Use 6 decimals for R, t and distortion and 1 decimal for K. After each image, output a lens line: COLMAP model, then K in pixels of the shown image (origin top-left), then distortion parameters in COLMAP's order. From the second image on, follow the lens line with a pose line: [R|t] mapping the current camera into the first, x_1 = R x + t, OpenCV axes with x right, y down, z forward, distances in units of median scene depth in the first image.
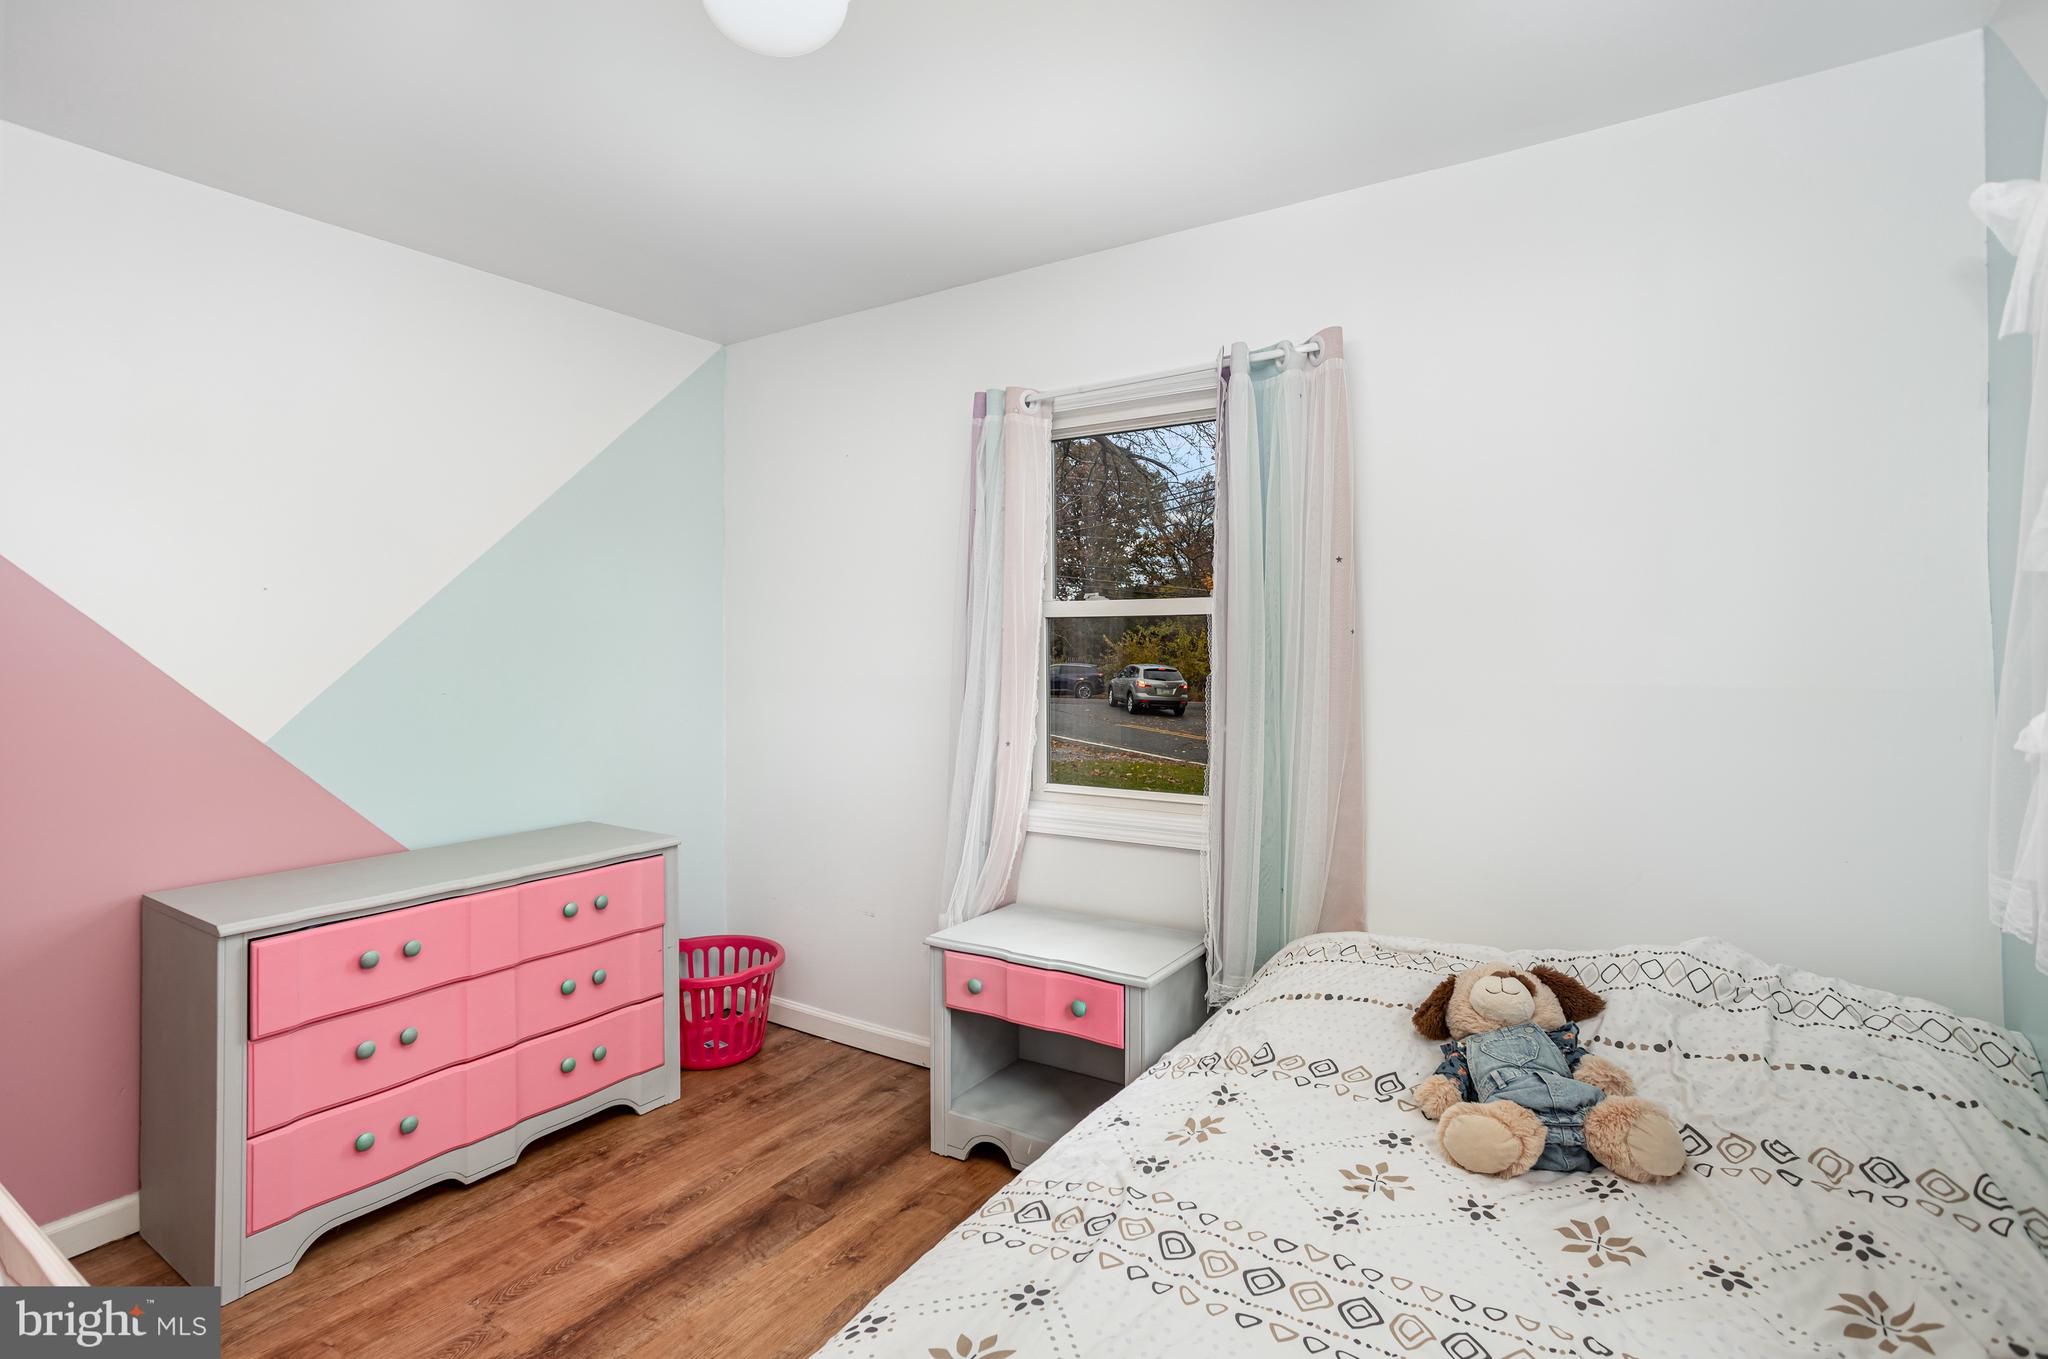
lens RADIAL K [[1017.0, 0, 1019.2], [0, 1017.0, 661.6], [0, 0, 1]] dist [-0.022167, 0.000065]
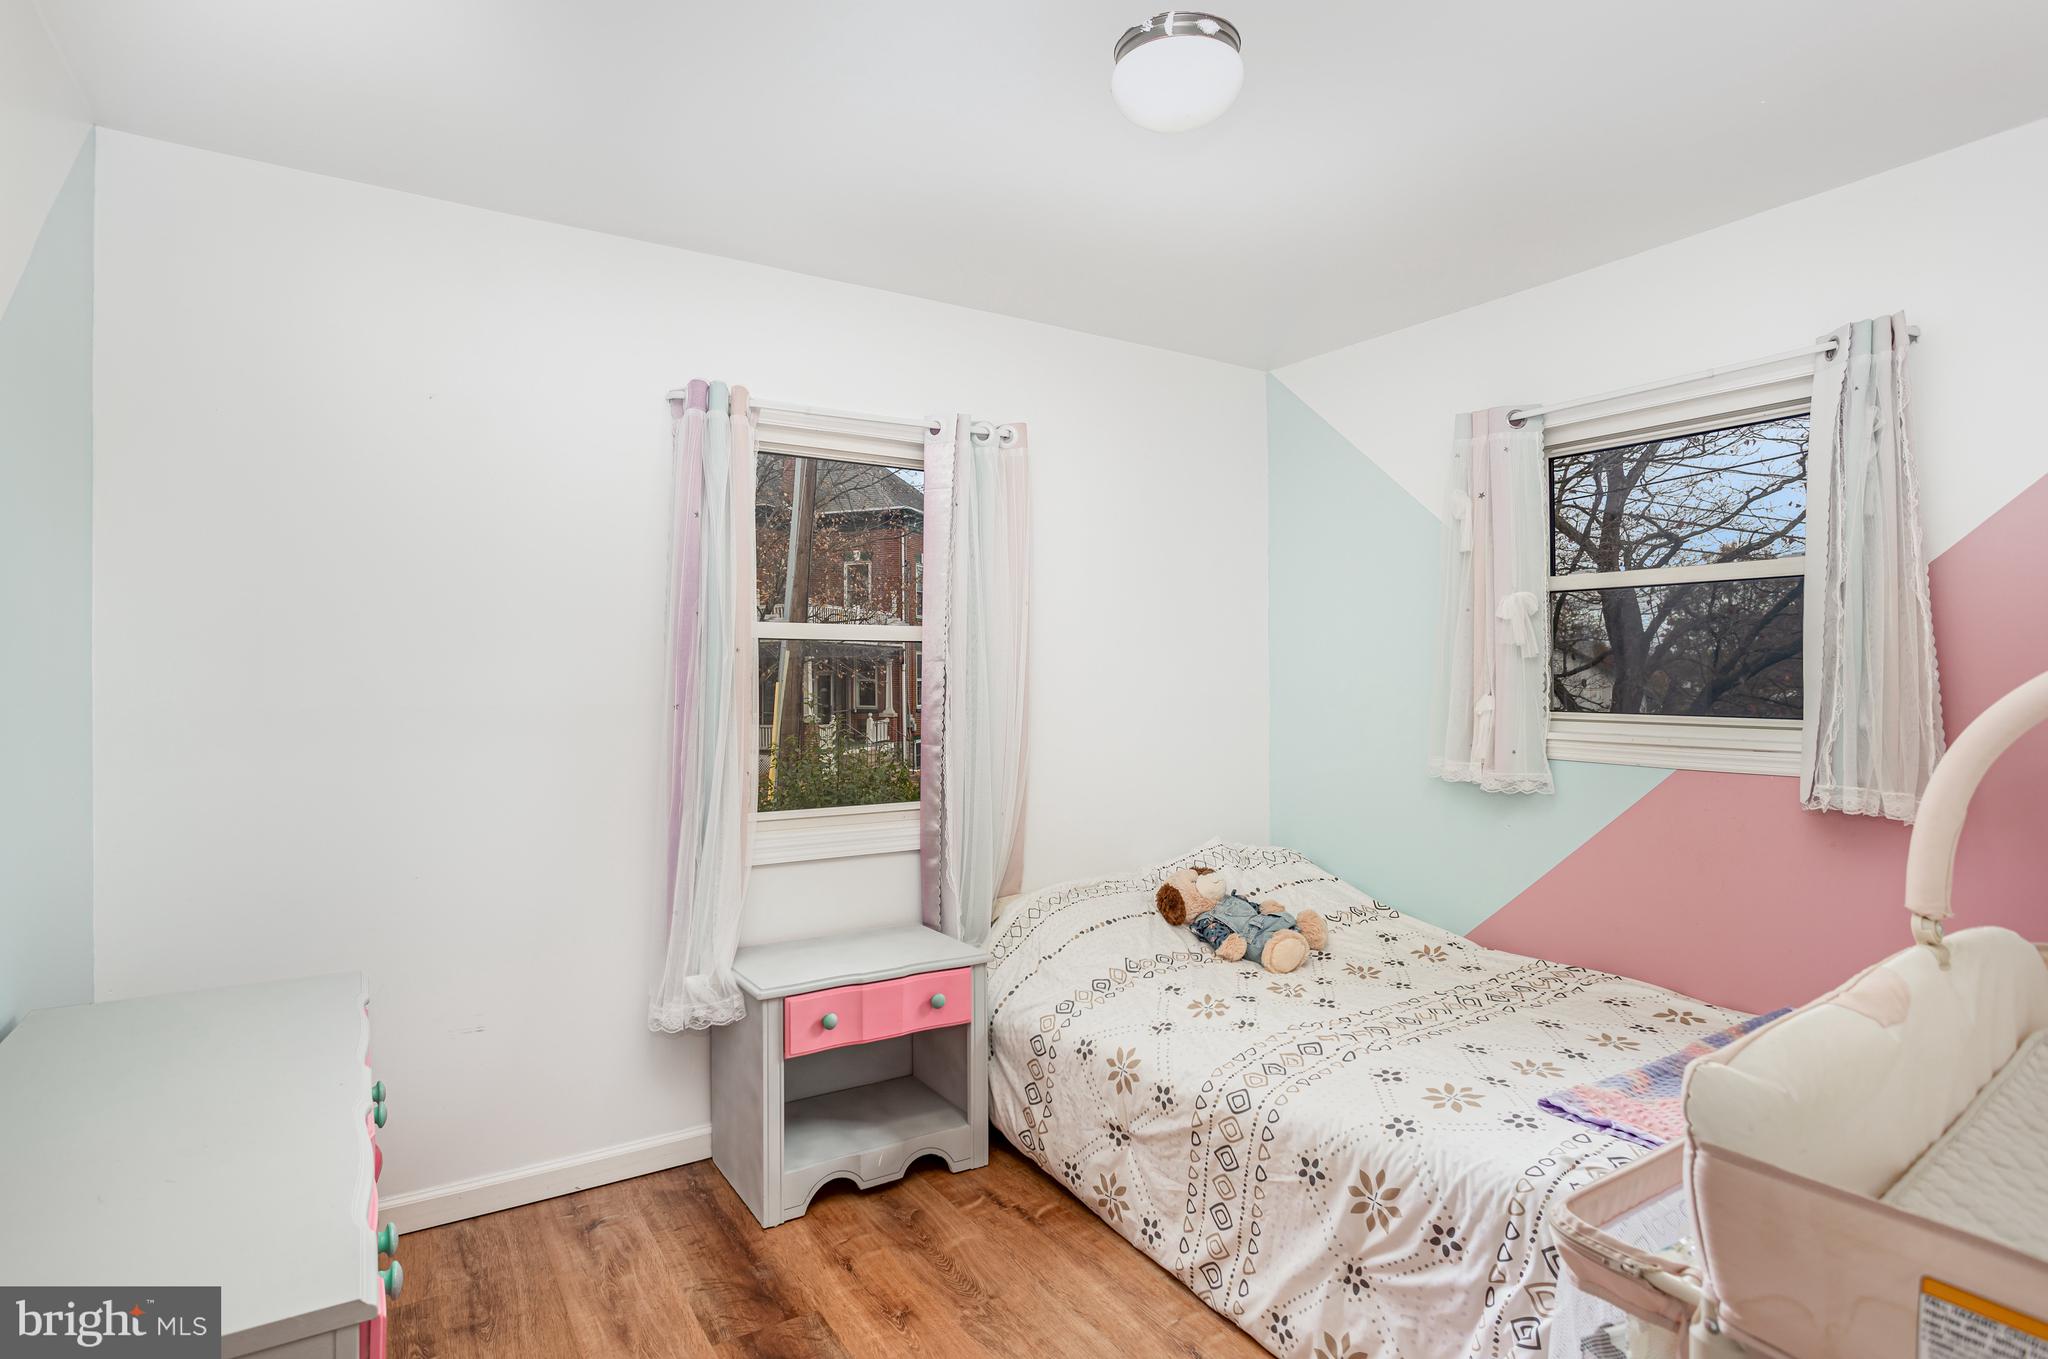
lens RADIAL K [[1041.9, 0, 1020.1], [0, 1041.9, 678.4], [0, 0, 1]] dist [-0.024617, -0.000314]
pose [[0.398914, -0.004057, 0.916979, -0.844519], [0.006031, 0.999980, 0.001801, -0.006047], [-0.916968, 0.004813, 0.398931, 0.426266]]
